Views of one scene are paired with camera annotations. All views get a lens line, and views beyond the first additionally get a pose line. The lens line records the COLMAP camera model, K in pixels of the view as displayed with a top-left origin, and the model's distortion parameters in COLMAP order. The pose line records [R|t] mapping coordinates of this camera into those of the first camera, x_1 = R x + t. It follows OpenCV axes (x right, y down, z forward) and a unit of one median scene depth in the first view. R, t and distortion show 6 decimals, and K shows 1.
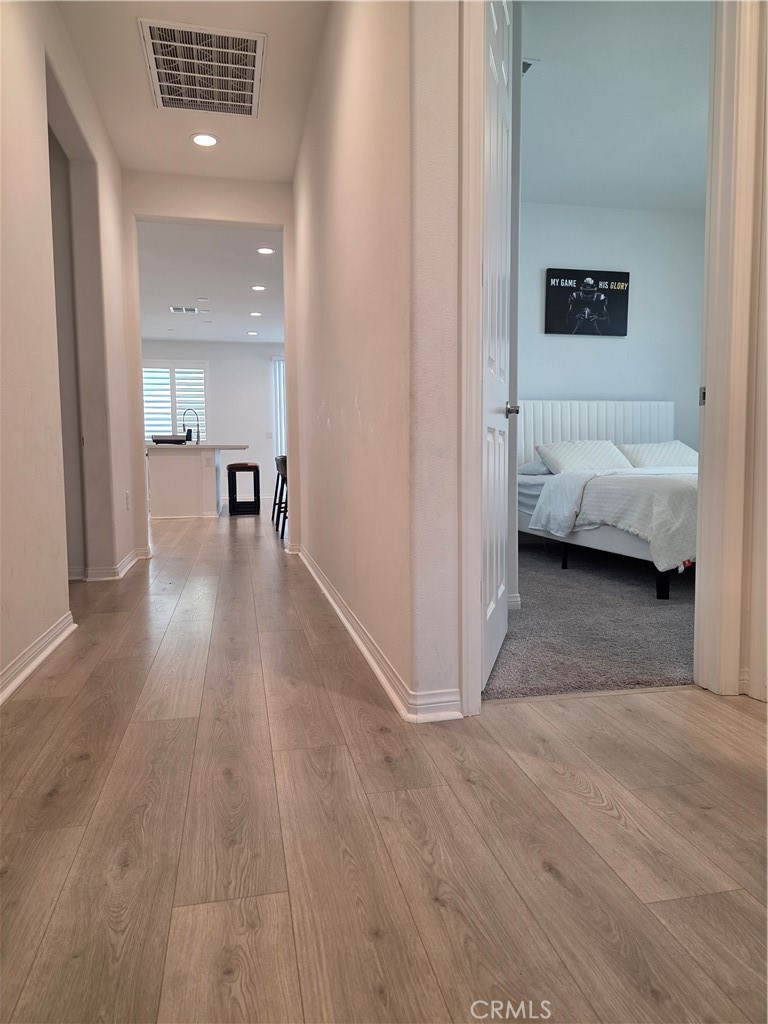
lens RADIAL K [[691.8, 0, 387.9], [0, 691.8, 505.3], [0, 0, 1]] dist [0.052021, -0.050821]
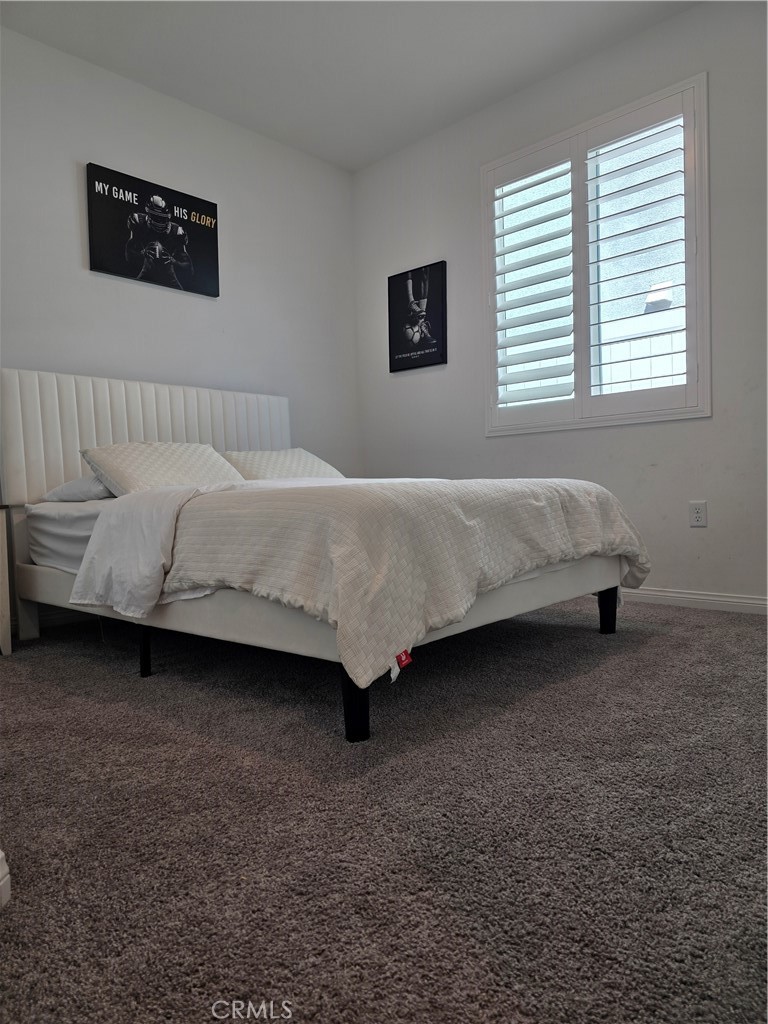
lens RADIAL K [[684.6, 0, 373.2], [0, 684.6, 510.6], [0, 0, 1]] dist [0.062415, -0.062161]
pose [[0.838419, -0.036277, 0.543818, 0.129115], [0.064161, 0.997414, -0.032382, -0.004054], [-0.541237, 0.062042, 0.838578, 0.500607]]
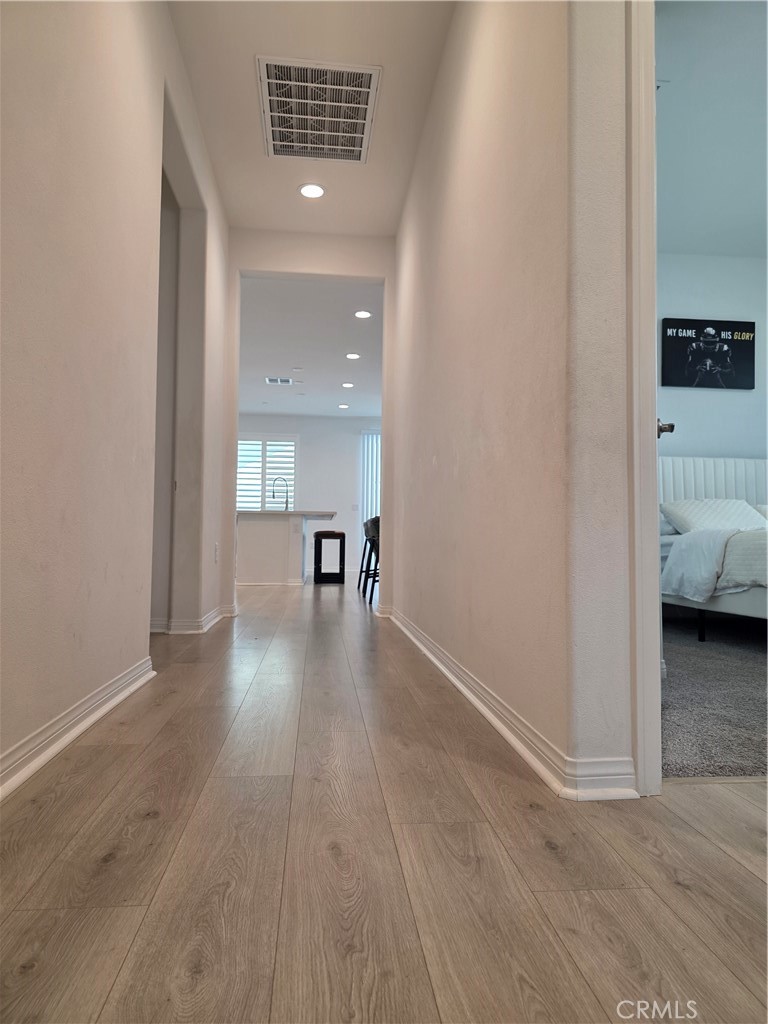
lens RADIAL K [[691.8, 0, 387.9], [0, 691.8, 505.3], [0, 0, 1]] dist [0.052021, -0.050821]
pose [[0.993483, 0.012353, -0.113306, -0.037470], [-0.026494, 0.991907, -0.124169, 0.045374], [0.110855, 0.126362, 0.985771, 0.091546]]
